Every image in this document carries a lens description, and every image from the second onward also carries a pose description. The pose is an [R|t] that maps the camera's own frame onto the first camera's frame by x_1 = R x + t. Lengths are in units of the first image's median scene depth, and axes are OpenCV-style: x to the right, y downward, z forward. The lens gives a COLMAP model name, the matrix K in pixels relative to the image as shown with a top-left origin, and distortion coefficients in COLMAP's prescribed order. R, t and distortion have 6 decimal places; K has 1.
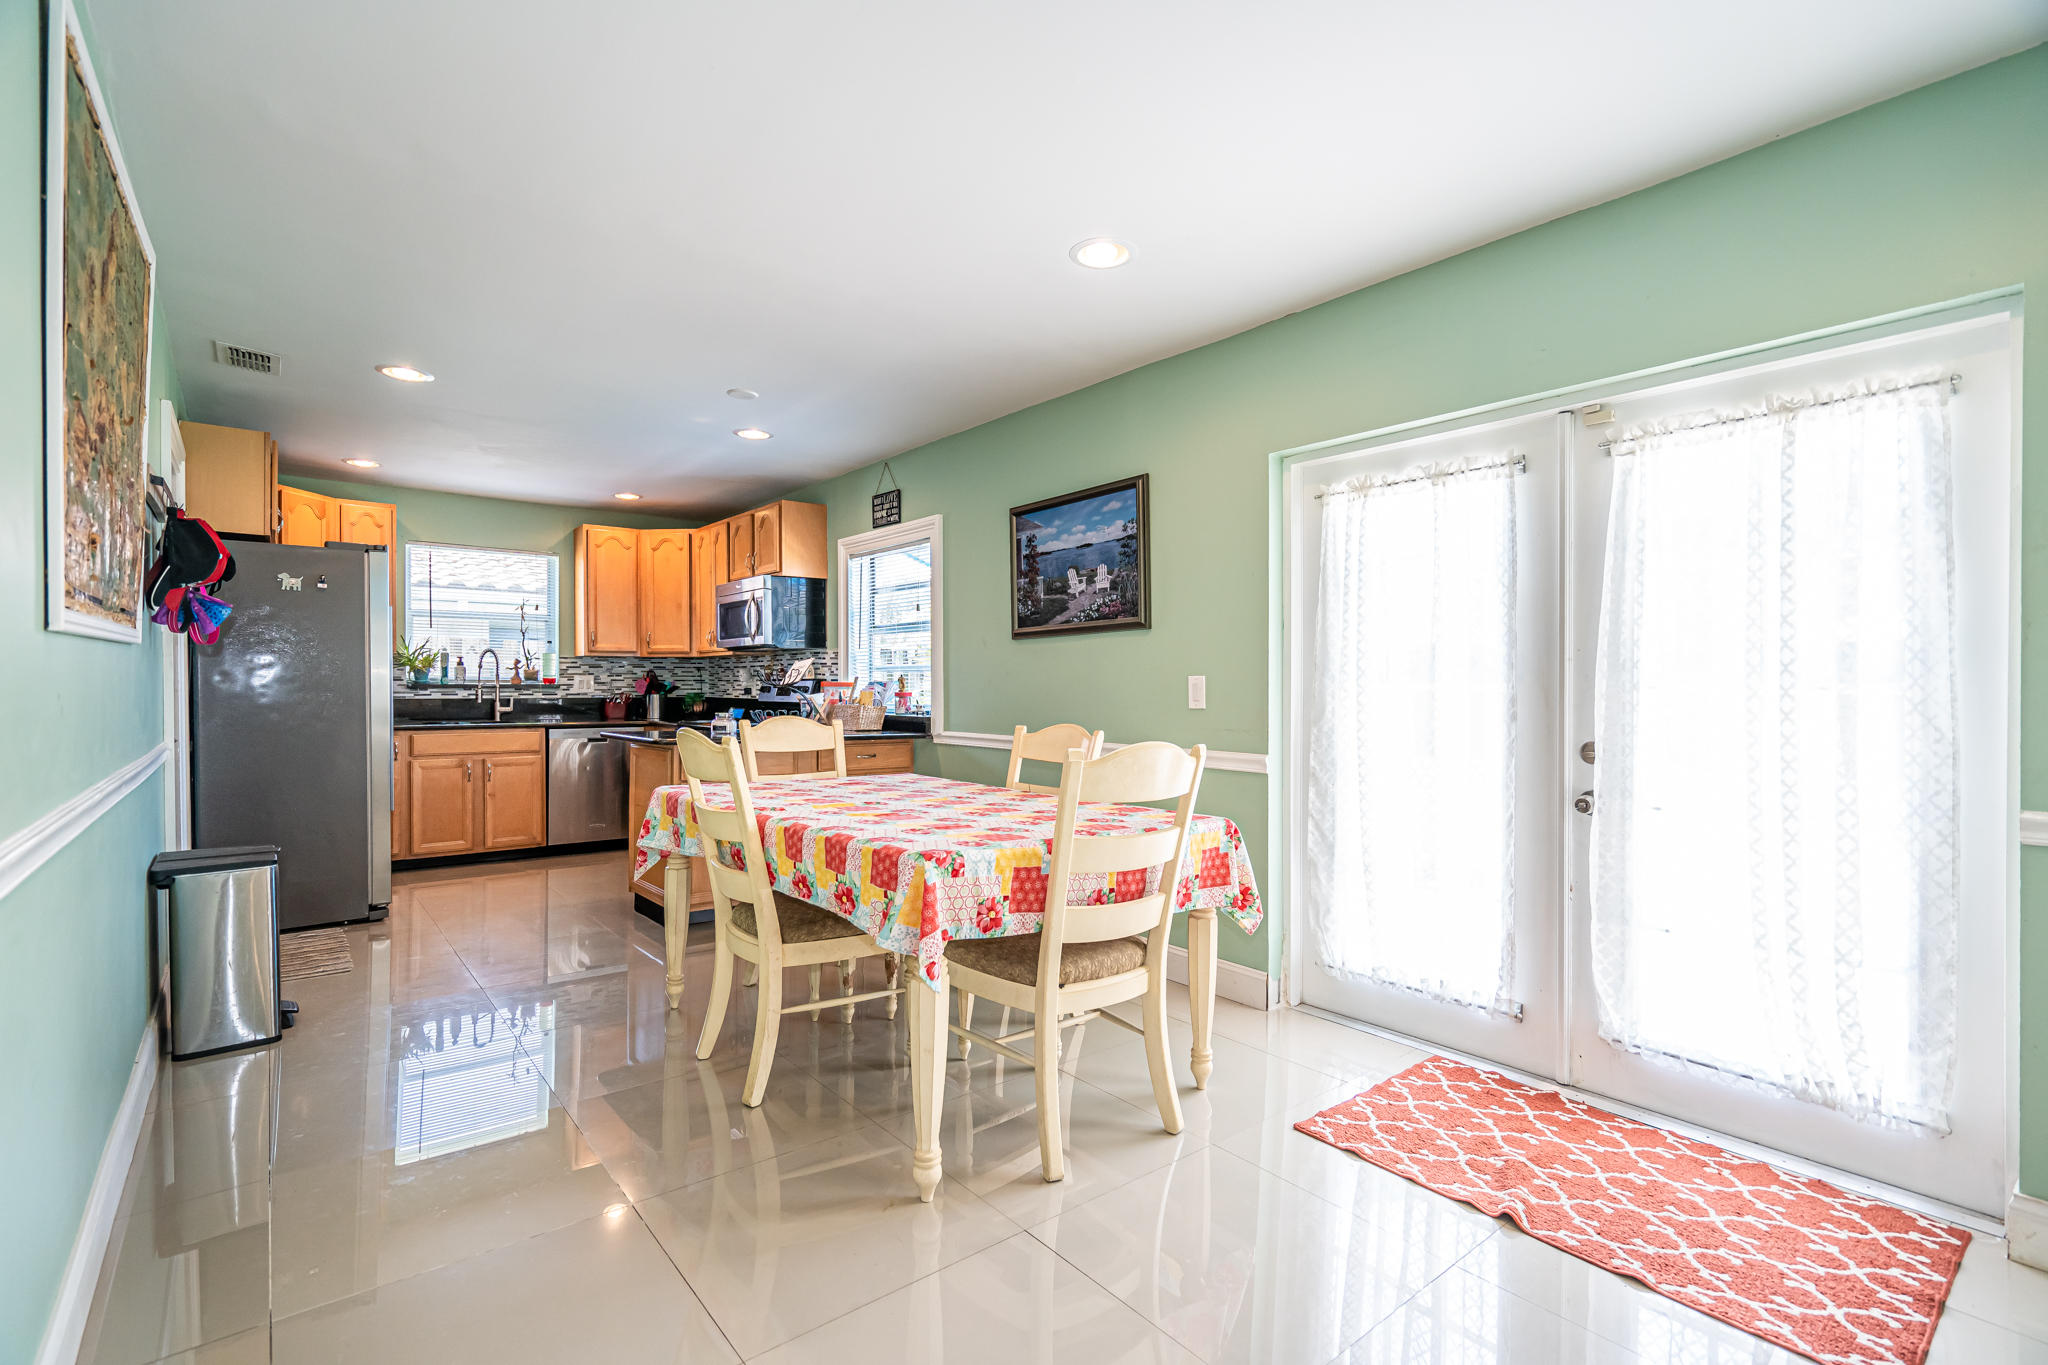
lens RADIAL K [[935.1, 0, 1025.8], [0, 935.1, 684.9], [0, 0, 1]] dist [-0.003728, 0.004896]
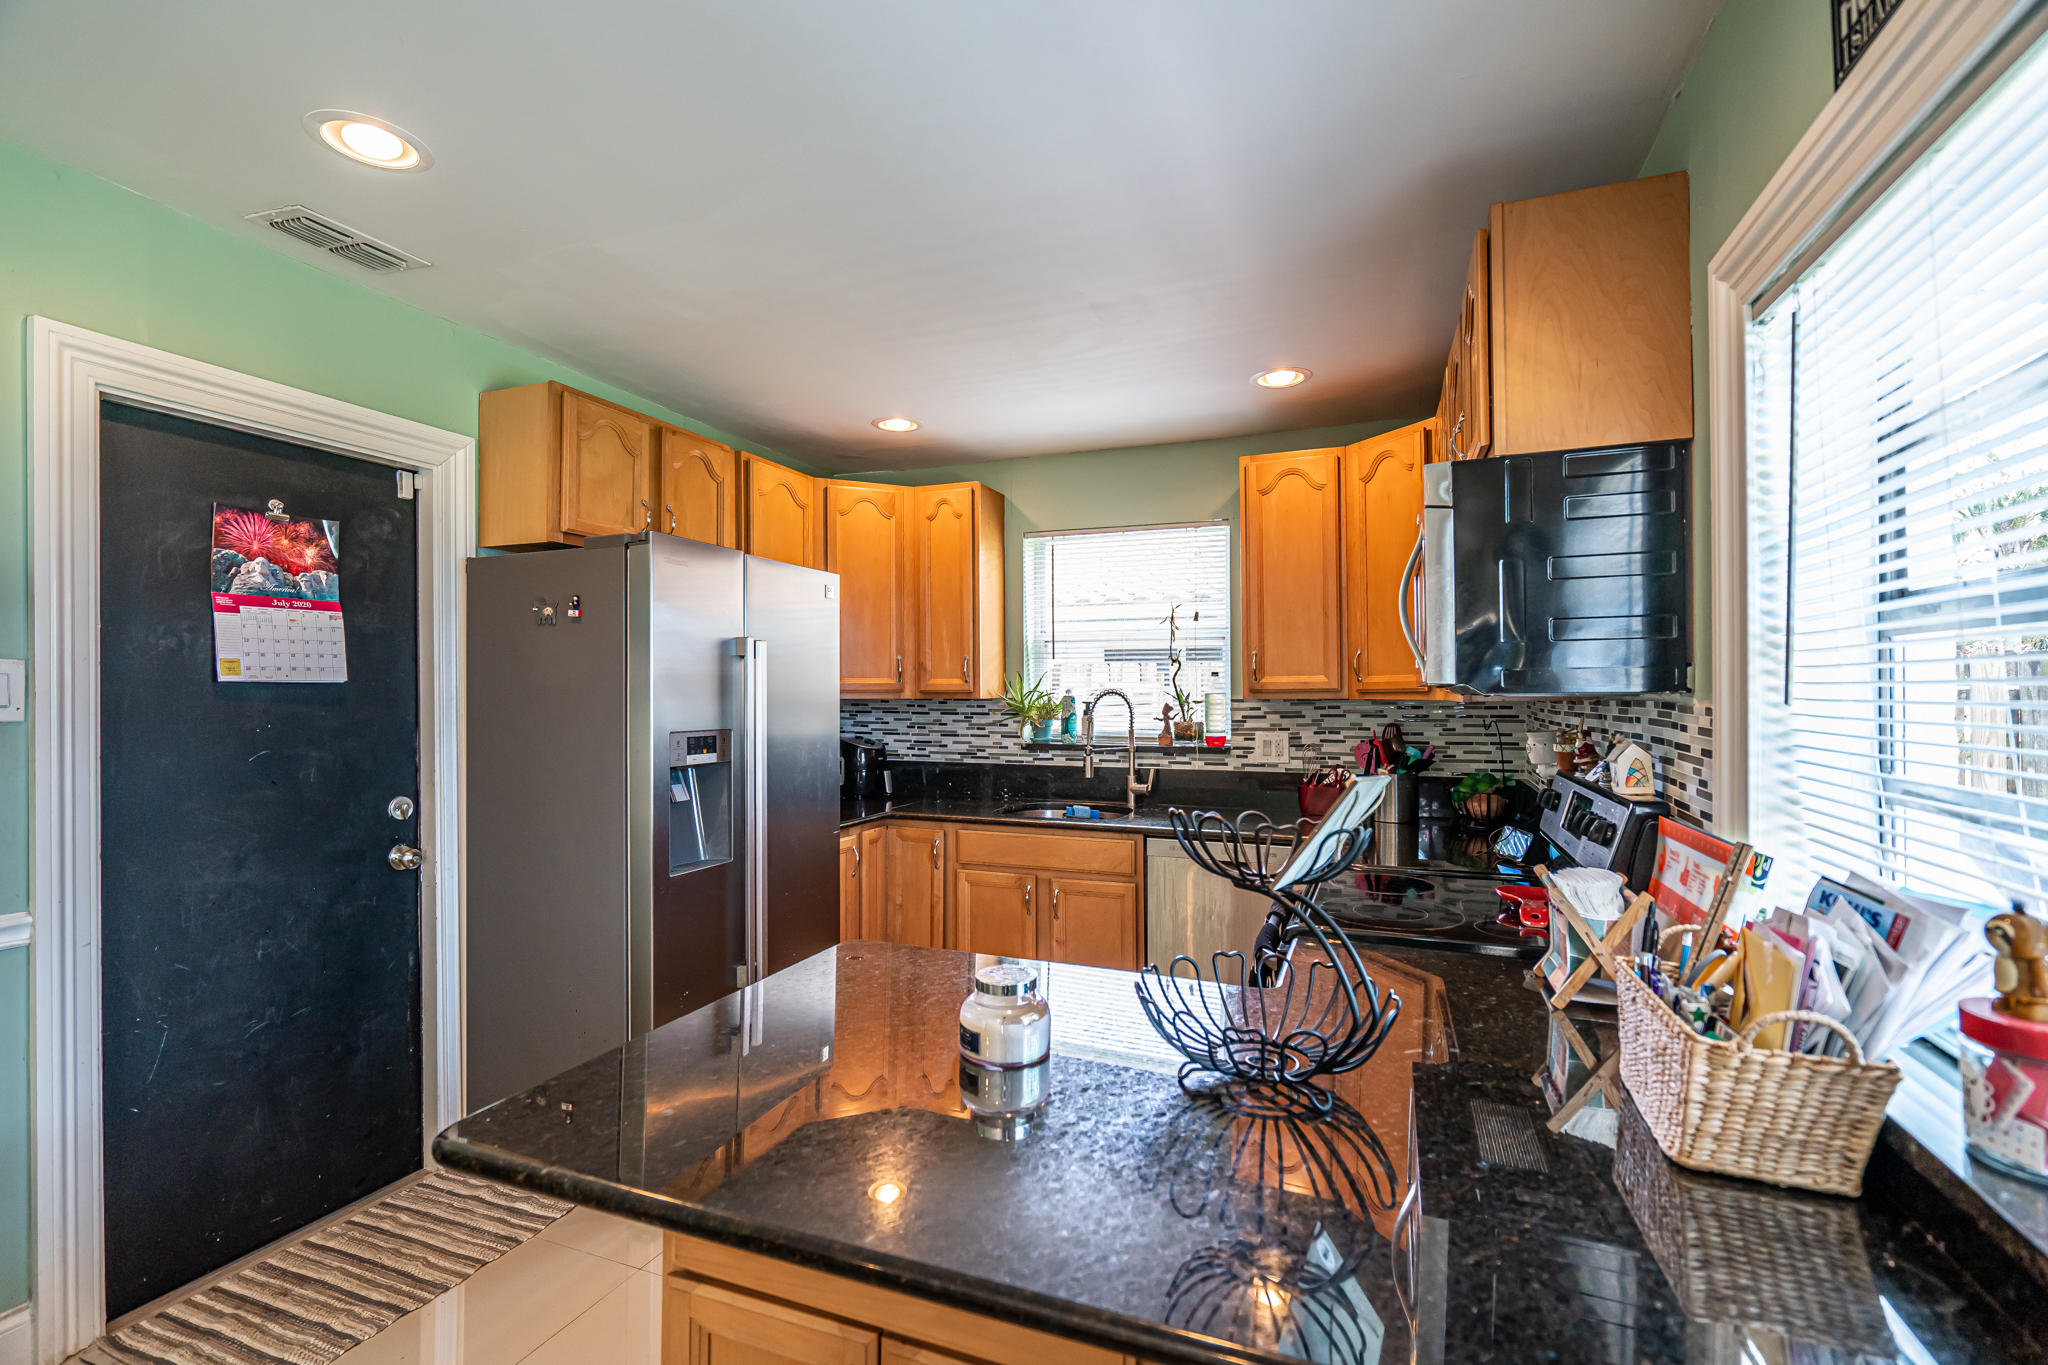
lens RADIAL K [[935.1, 0, 1016.8], [0, 935.1, 685.0], [0, 0, 1]] dist [-0.003728, 0.004896]
pose [[0.484686, -0.007572, -0.874655, -0.071074], [0.002861, 0.999971, -0.007072, -0.040879], [0.874683, 0.000926, 0.484694, 0.709442]]
